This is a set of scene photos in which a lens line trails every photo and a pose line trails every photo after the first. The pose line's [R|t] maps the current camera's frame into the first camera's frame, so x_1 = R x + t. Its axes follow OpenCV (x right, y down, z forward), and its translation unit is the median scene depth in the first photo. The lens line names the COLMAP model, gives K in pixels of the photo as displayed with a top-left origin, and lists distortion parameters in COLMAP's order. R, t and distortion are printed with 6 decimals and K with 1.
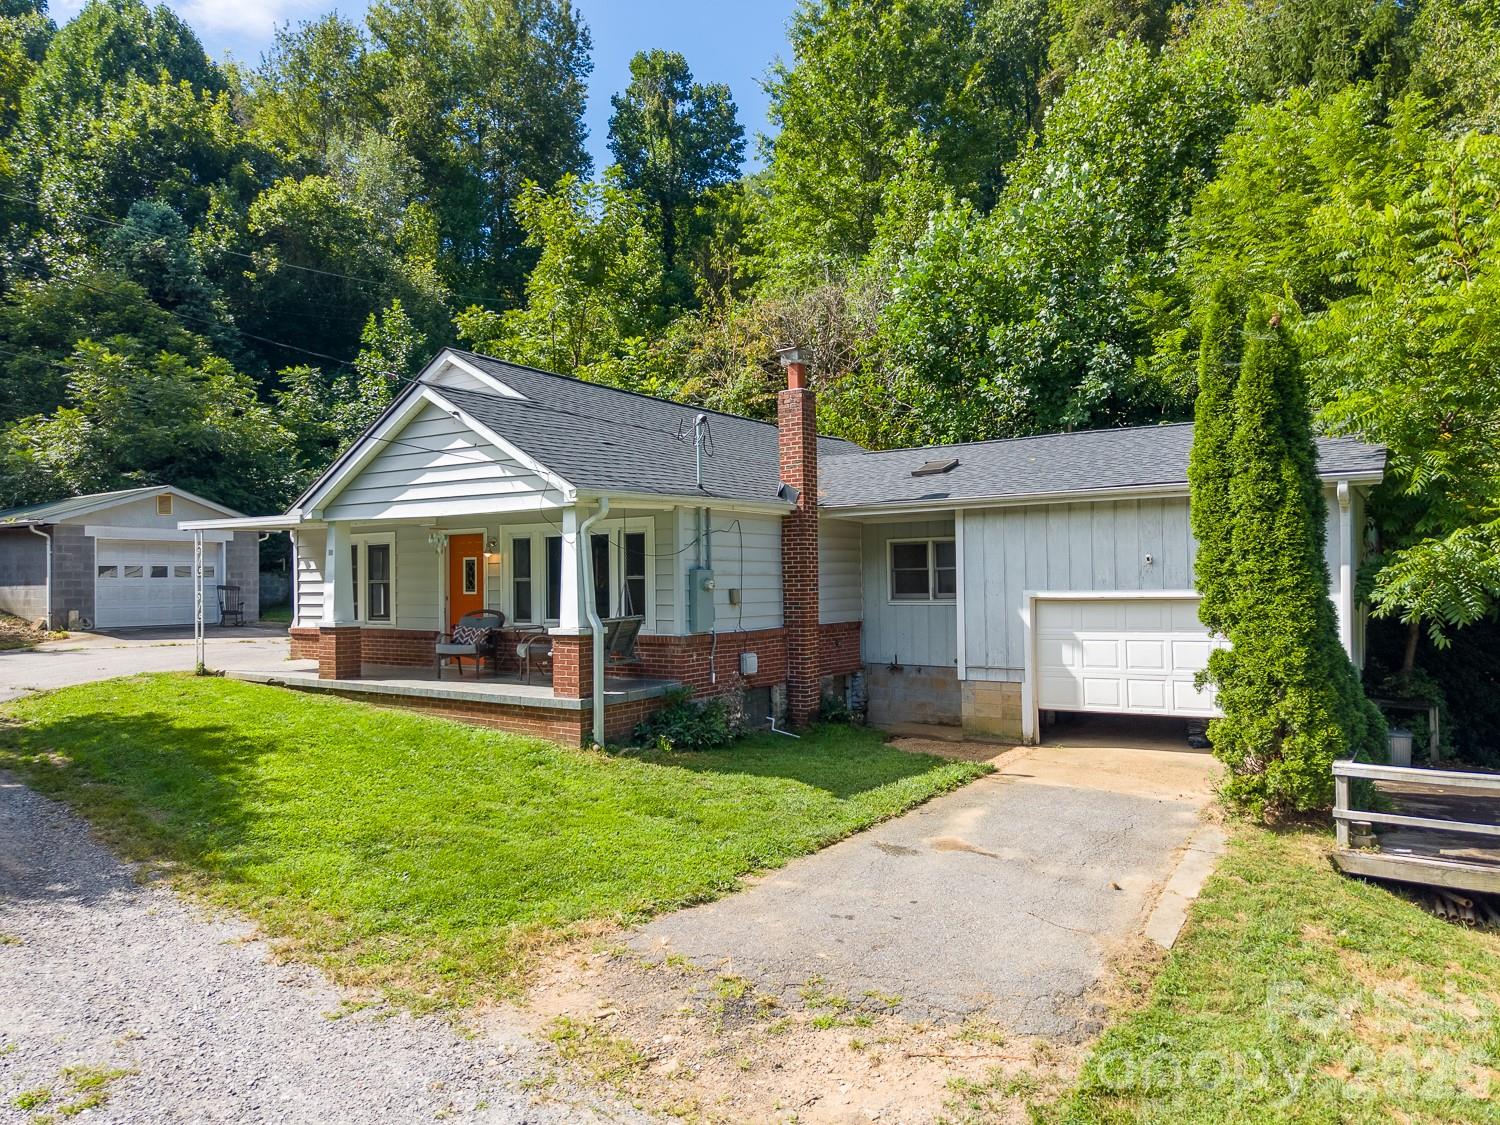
lens RADIAL K [[992.7, 0, 733.4], [0, 992.7, 566.3], [0, 0, 1]] dist [0.029381, -0.030164]
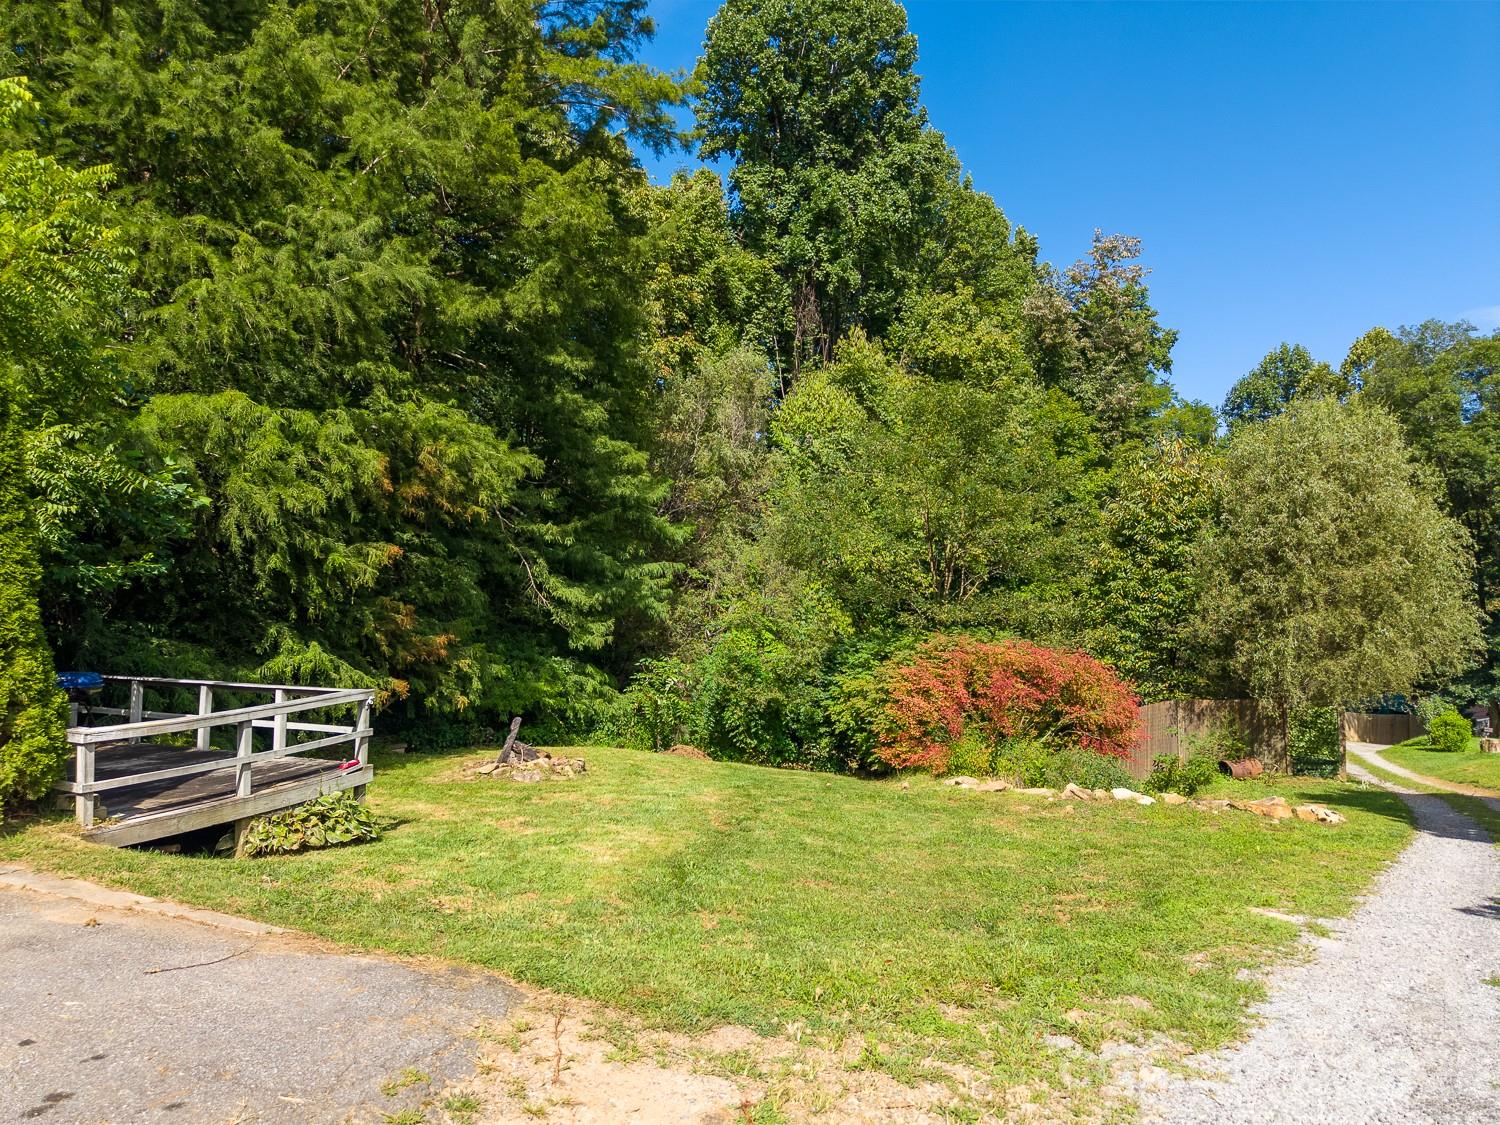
lens RADIAL K [[992.7, 0, 747.1], [0, 992.7, 563.3], [0, 0, 1]] dist [0.029381, -0.030164]
pose [[-0.175046, 0.036172, 0.983895, -0.073618], [-0.014171, 0.999129, -0.039254, 0.016584], [-0.984458, -0.020814, -0.174381, 0.124200]]
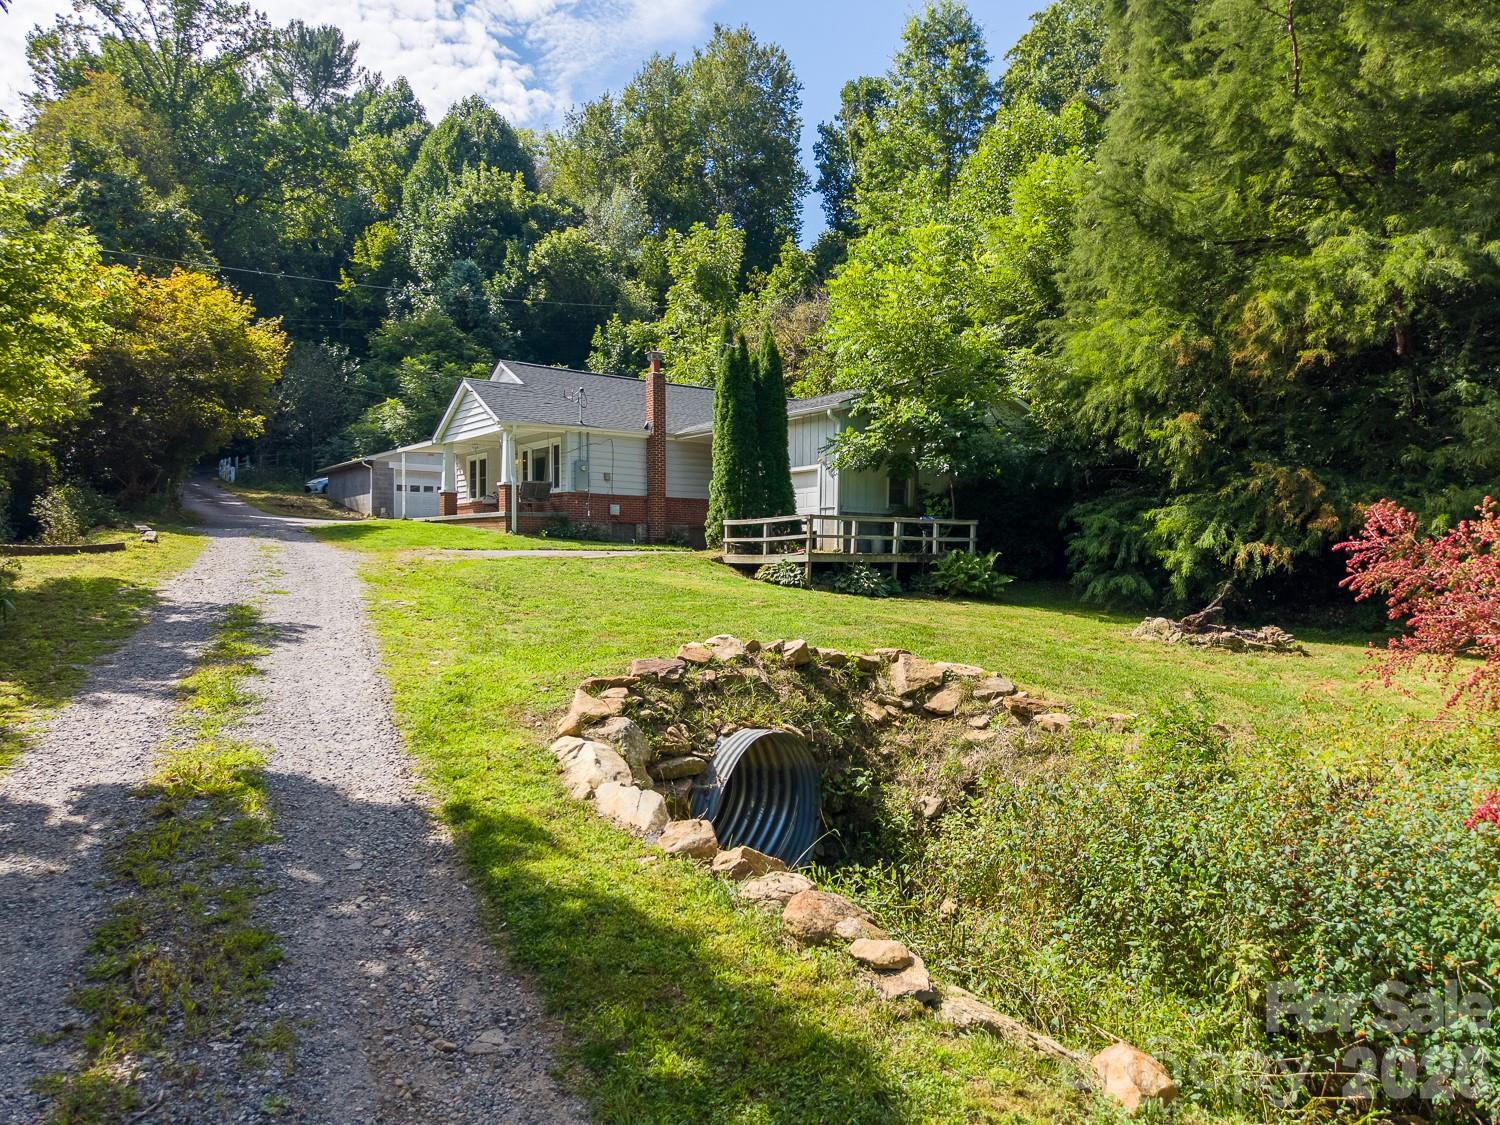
lens RADIAL K [[992.7, 0, 739.8], [0, 992.7, 568.6], [0, 0, 1]] dist [0.029381, -0.030164]
pose [[0.942297, 0.021365, -0.334096, 0.307907], [-0.013022, 0.999545, 0.027191, 0.052277], [0.334525, -0.021271, 0.942147, -0.274767]]
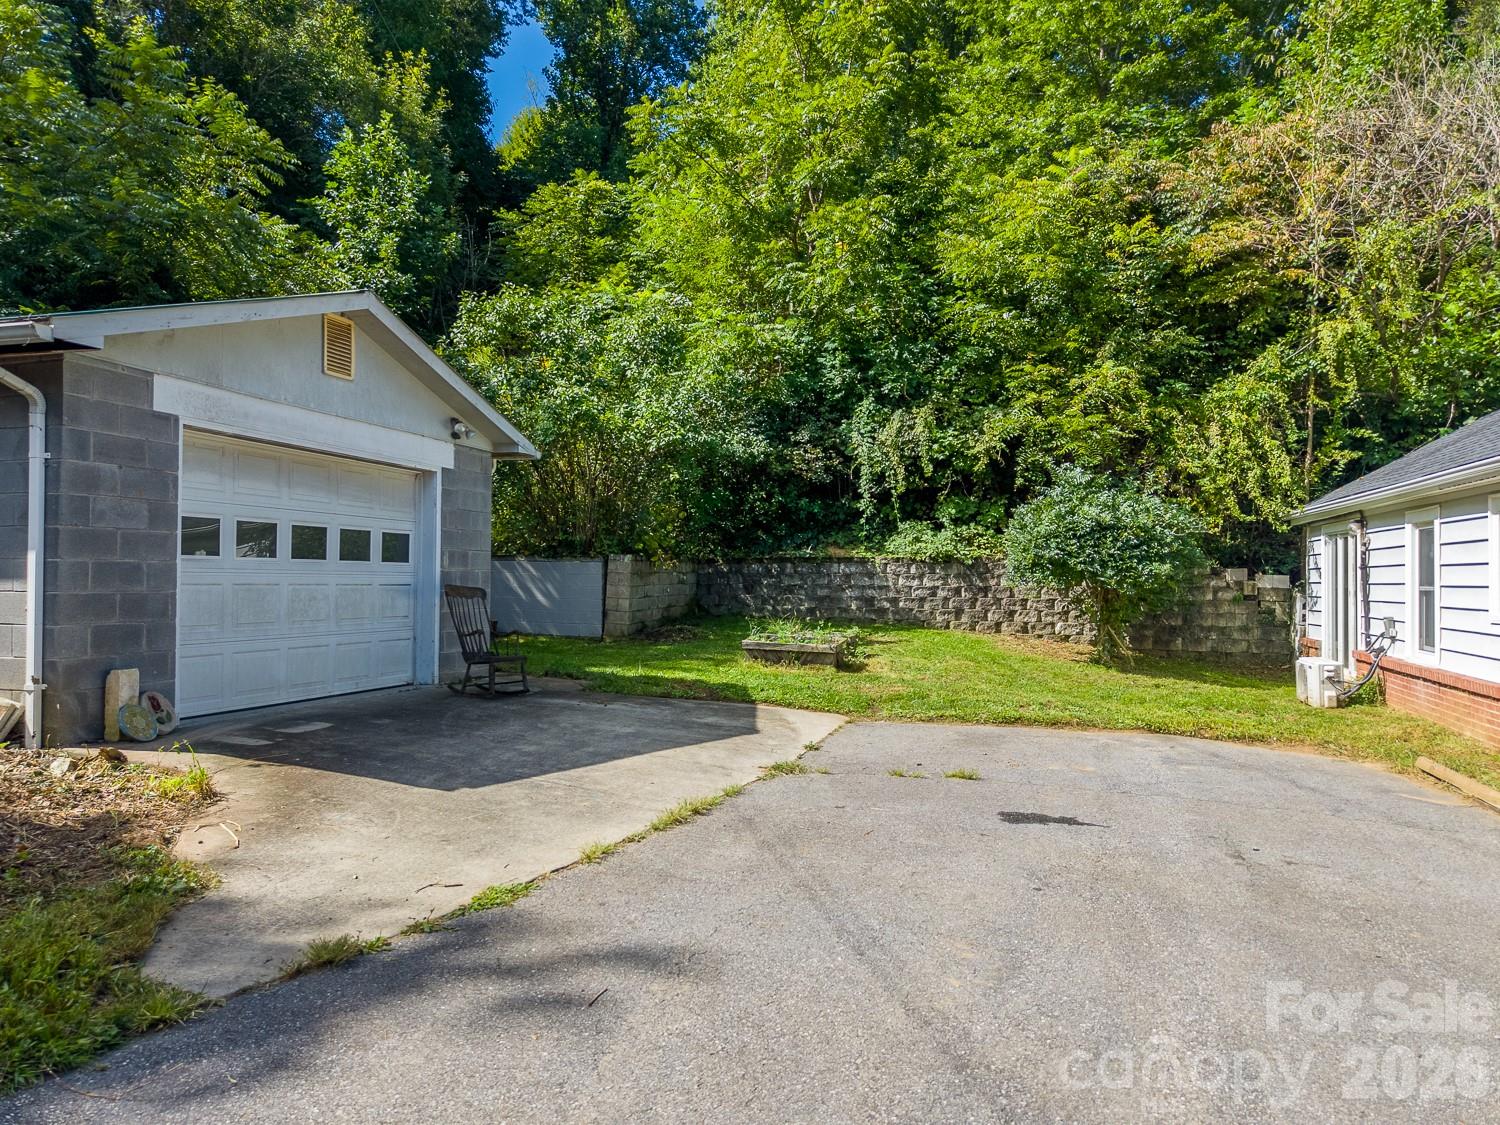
lens RADIAL K [[992.7, 0, 734.9], [0, 992.7, 570.8], [0, 0, 1]] dist [0.029381, -0.030164]
pose [[0.957703, 0.021911, 0.286924, -0.306069], [-0.022485, 0.999746, -0.001296, 0.006942], [-0.286879, -0.005210, 0.957953, 0.362398]]
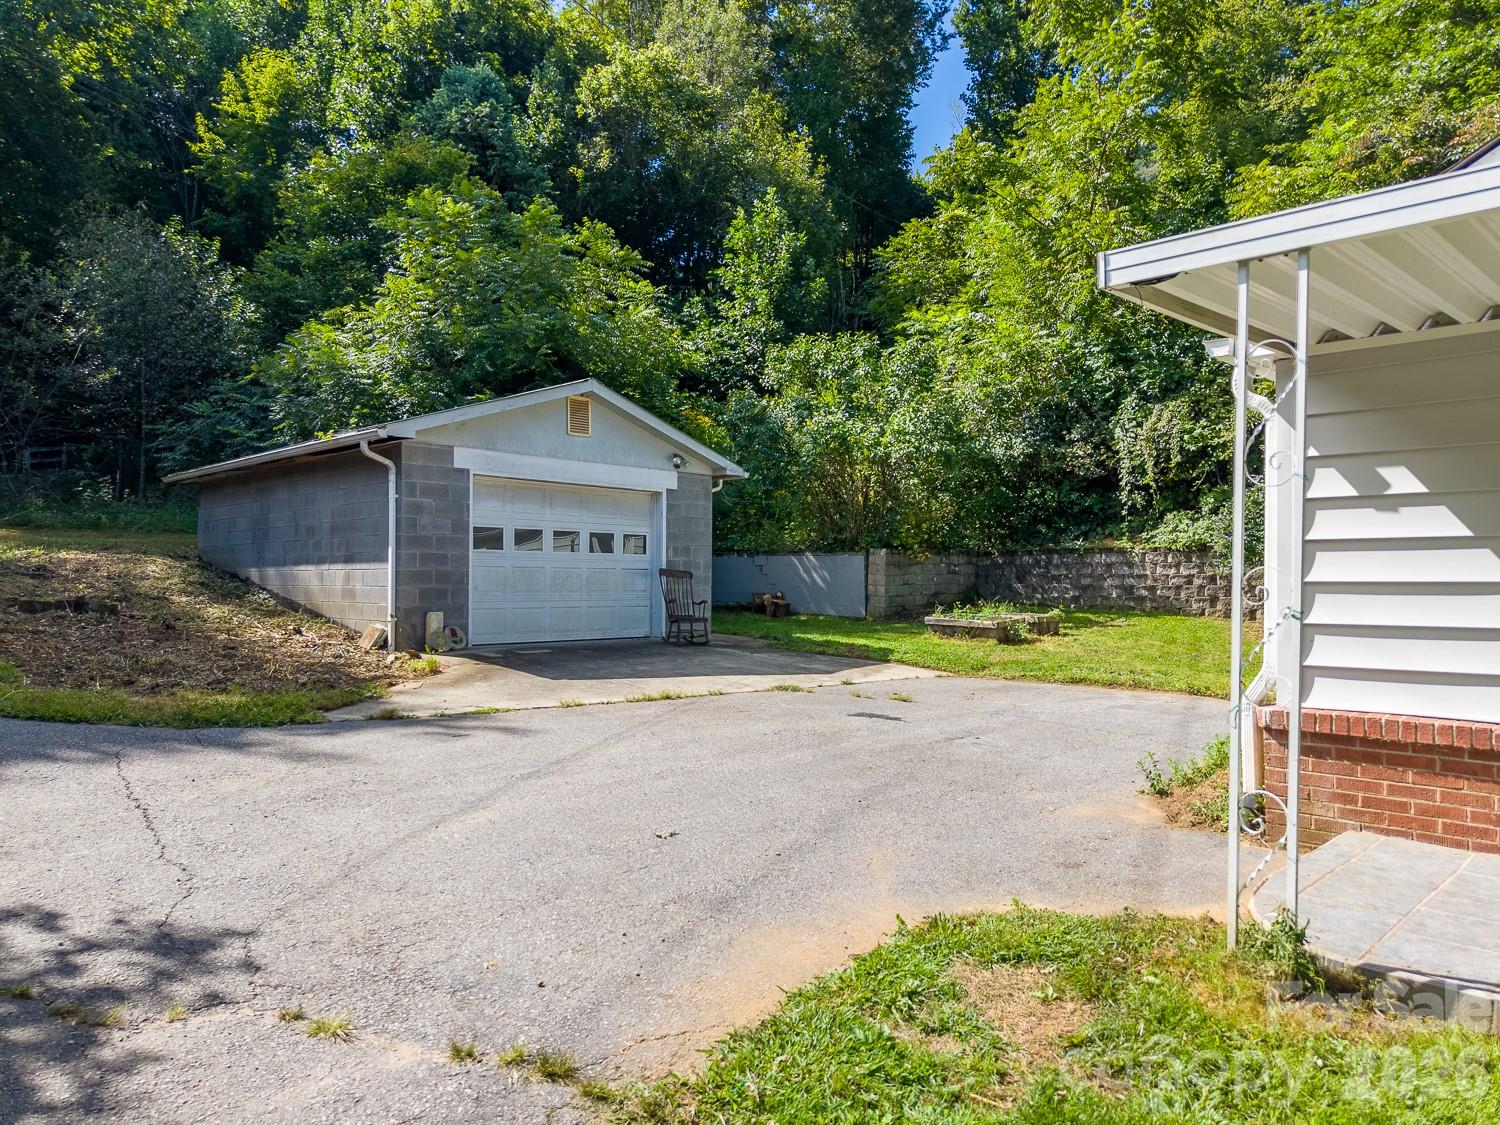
lens RADIAL K [[992.7, 0, 734.4], [0, 992.7, 566.6], [0, 0, 1]] dist [0.029381, -0.030164]
pose [[0.980125, 0.014007, -0.197887, -0.218214], [-0.014062, 0.999900, 0.001131, 0.009742], [0.197883, 0.001674, 0.980224, 0.284126]]
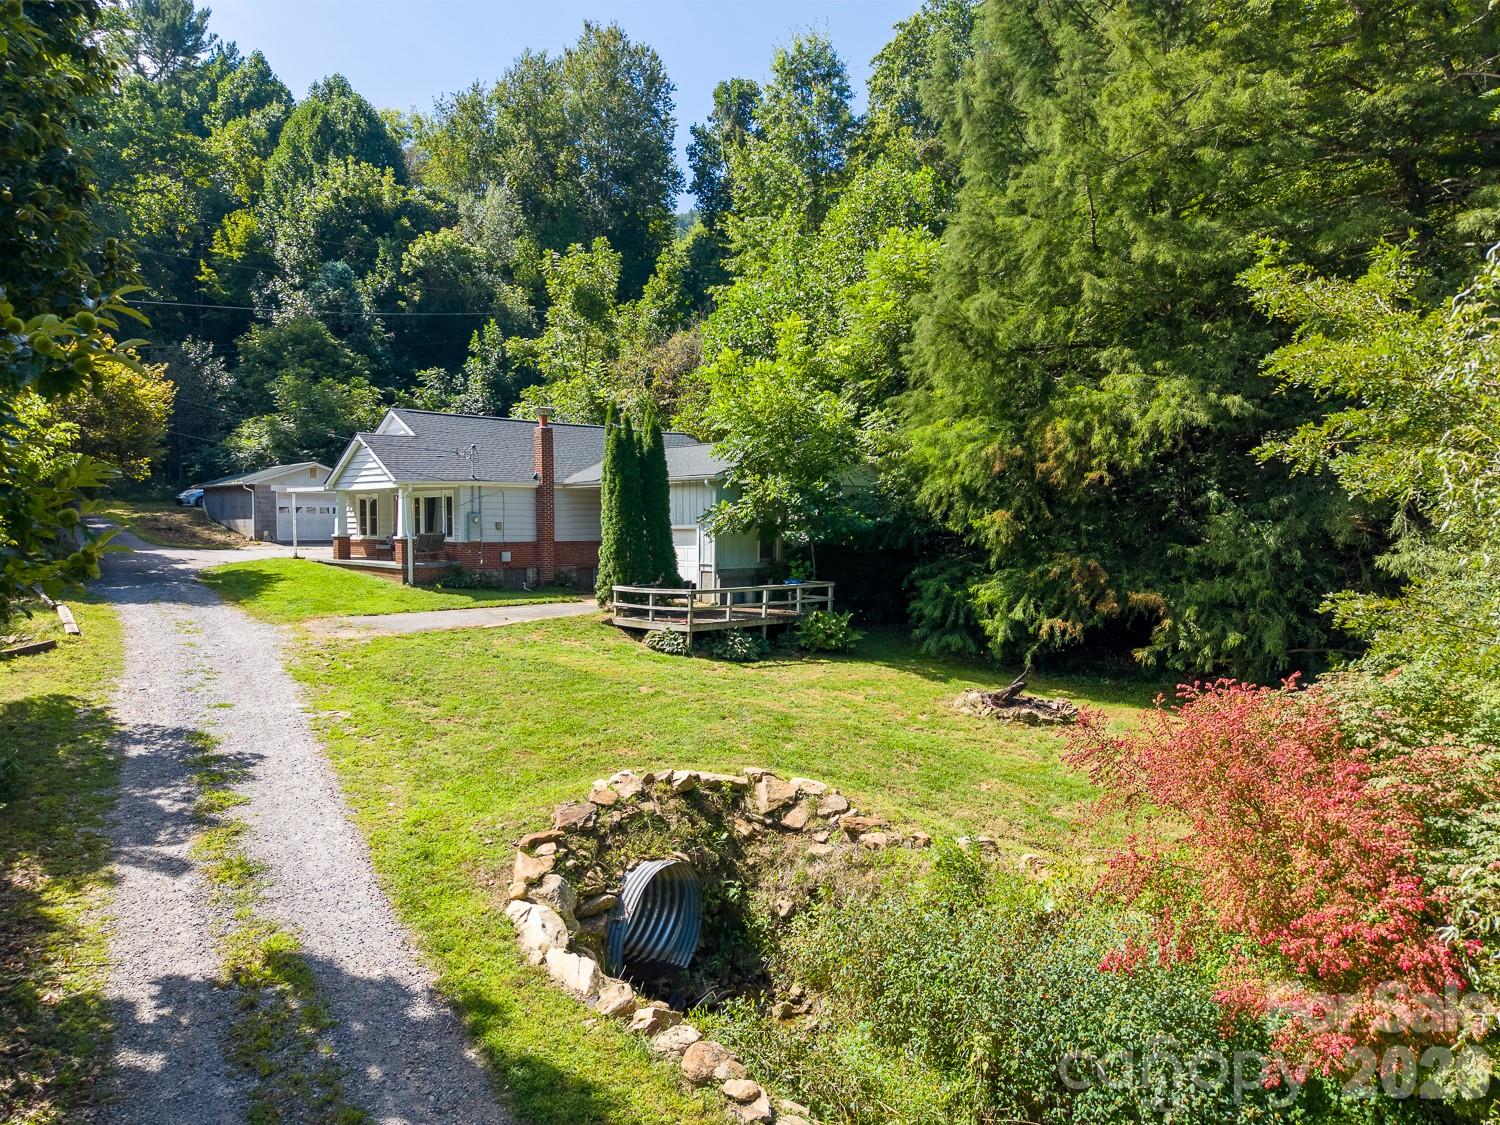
lens RADIAL K [[992.7, 0, 737.6], [0, 992.7, 571.4], [0, 0, 1]] dist [0.029381, -0.030164]
pose [[0.976197, 0.024525, -0.215495, 0.322367], [-0.010465, 0.997755, 0.066146, -0.006574], [0.216633, -0.062317, 0.974262, -0.335986]]
